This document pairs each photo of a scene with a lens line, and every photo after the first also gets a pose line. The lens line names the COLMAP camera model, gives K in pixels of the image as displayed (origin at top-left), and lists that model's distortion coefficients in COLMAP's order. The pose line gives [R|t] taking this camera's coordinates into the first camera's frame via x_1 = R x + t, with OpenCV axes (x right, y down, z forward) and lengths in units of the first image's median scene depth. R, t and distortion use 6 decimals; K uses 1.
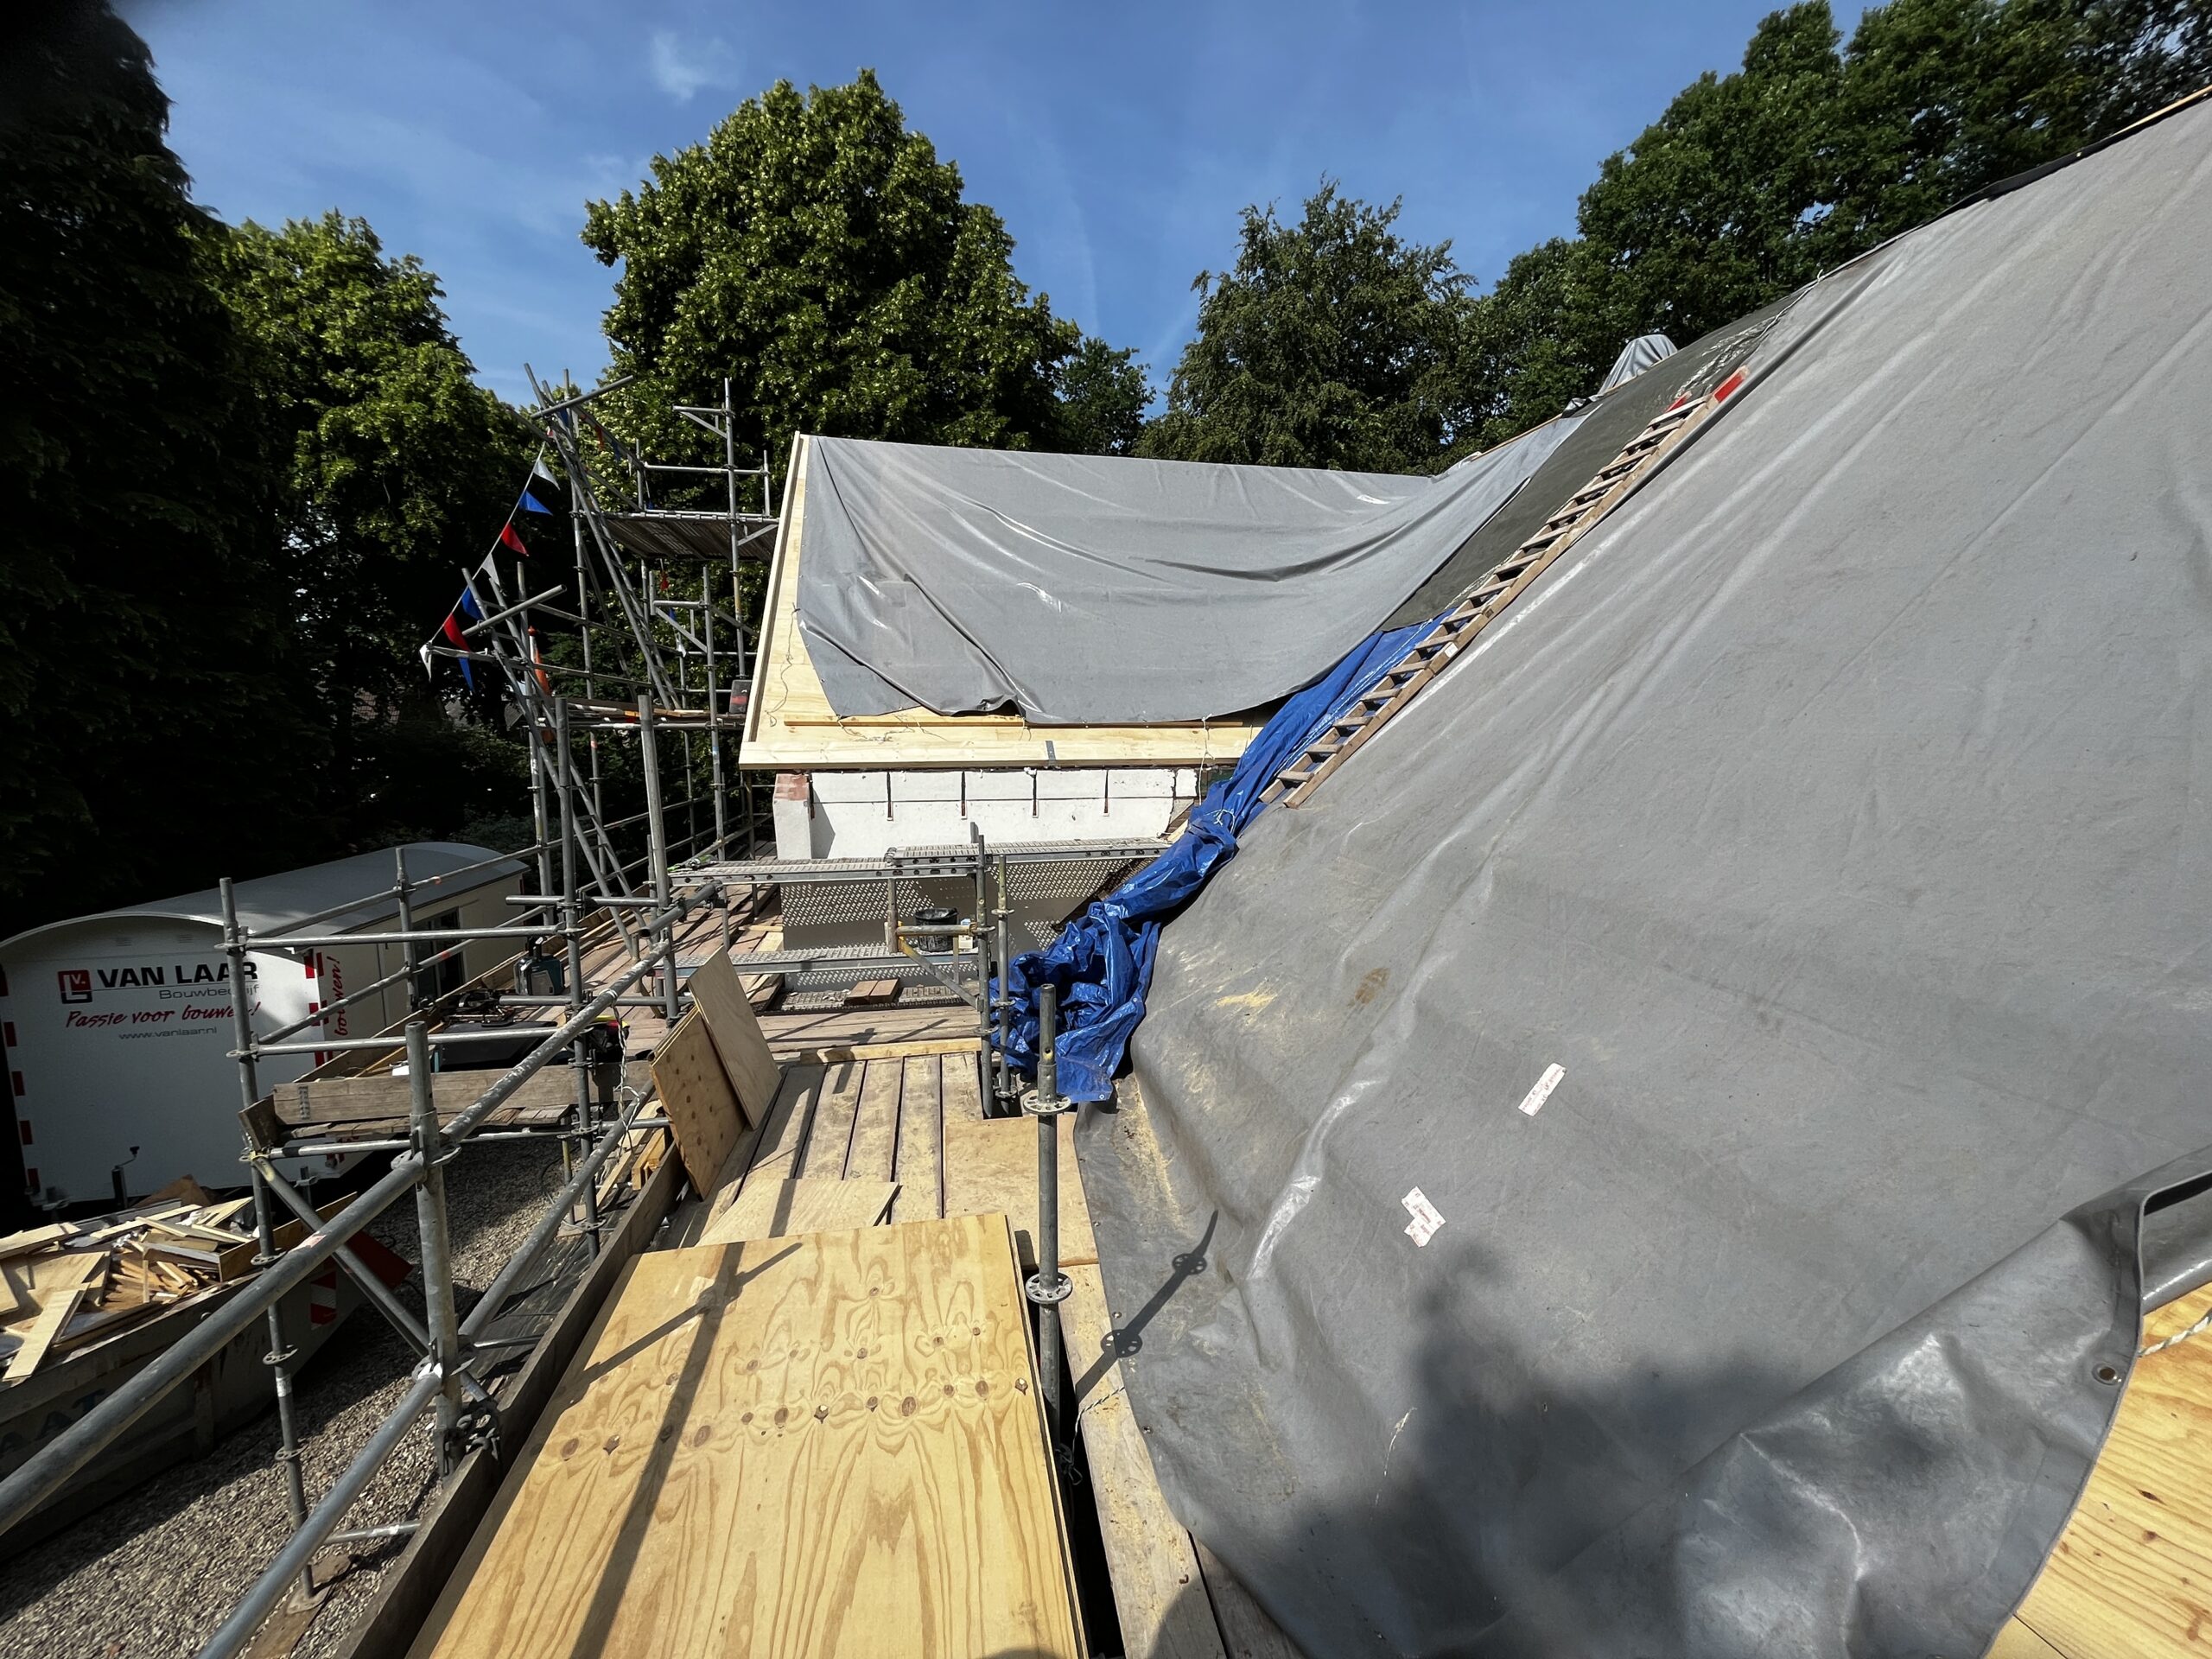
lens RADIAL K [[899.2, 0, 1149.3], [0, 899.2, 835.0], [0, 0, 1]] dist [-0.000738, 0.000013]
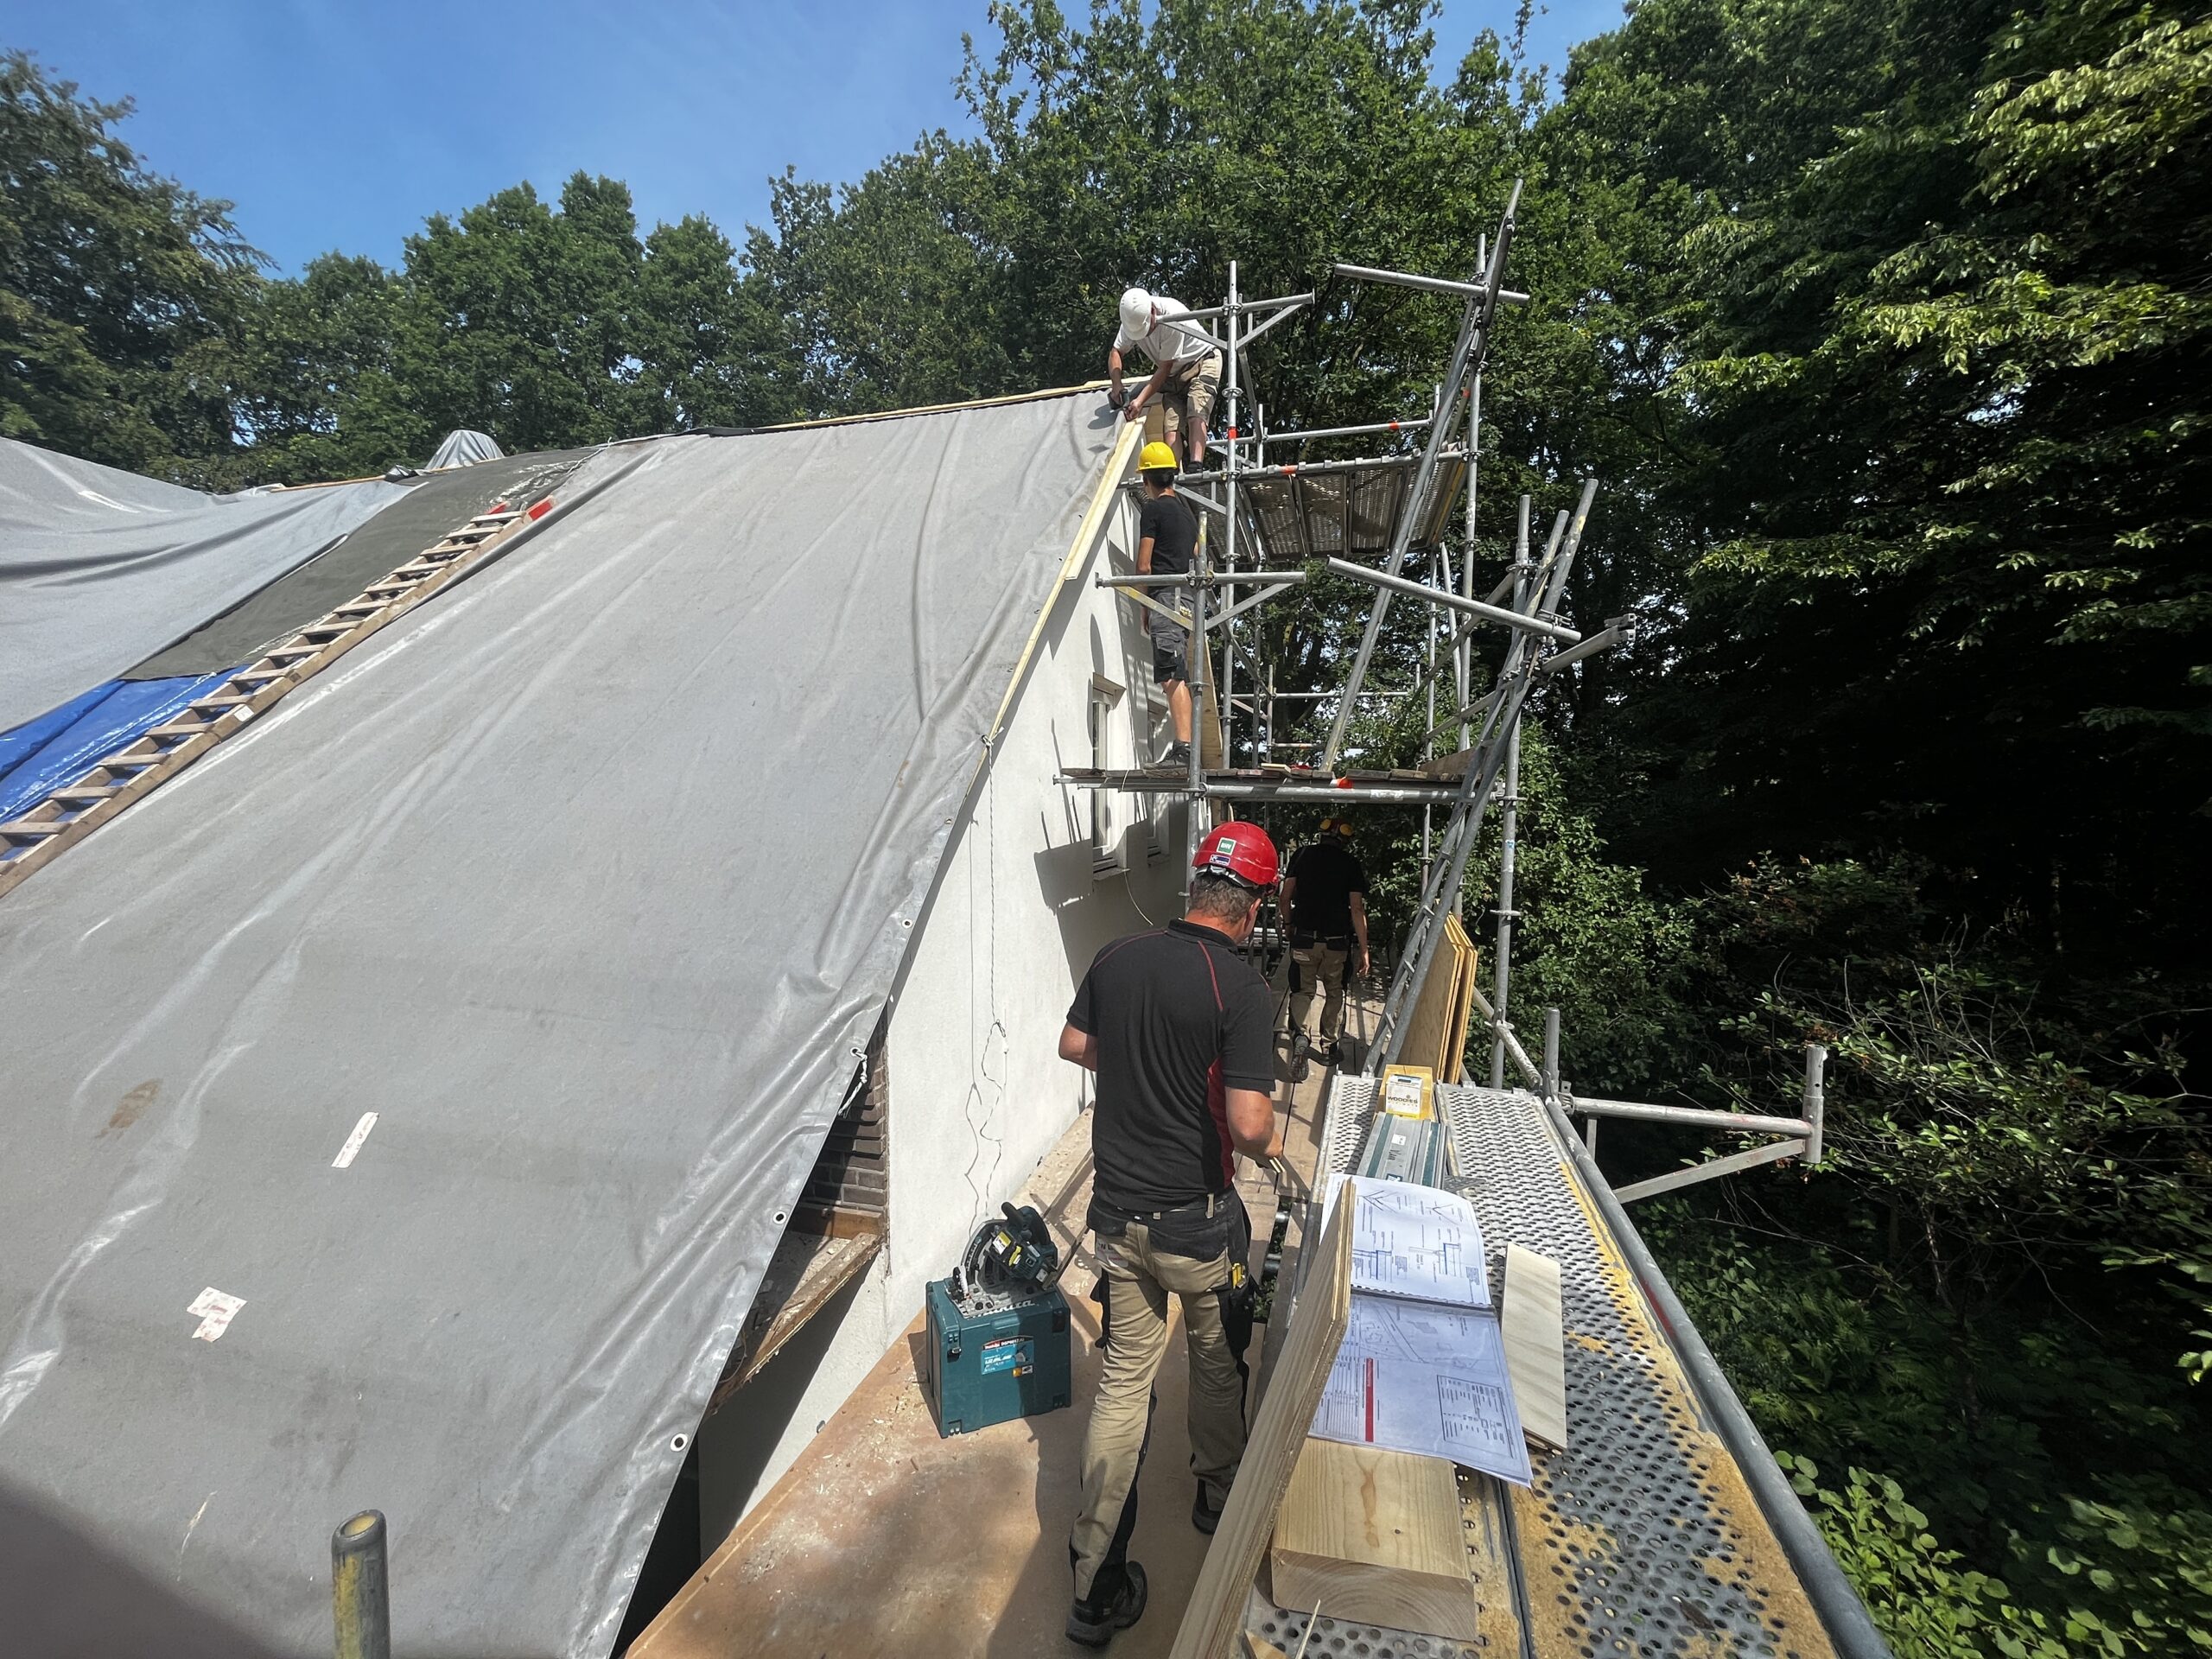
lens RADIAL K [[871.2, 0, 1100.2], [0, 871.2, 826.0], [0, 0, 1]] dist [-0.001776, -0.000064]
pose [[0.477980, -0.036125, 0.877628, -0.019576], [0.101826, 0.994696, -0.014514, 0.004692], [-0.872449, 0.096302, 0.479123, -0.142986]]
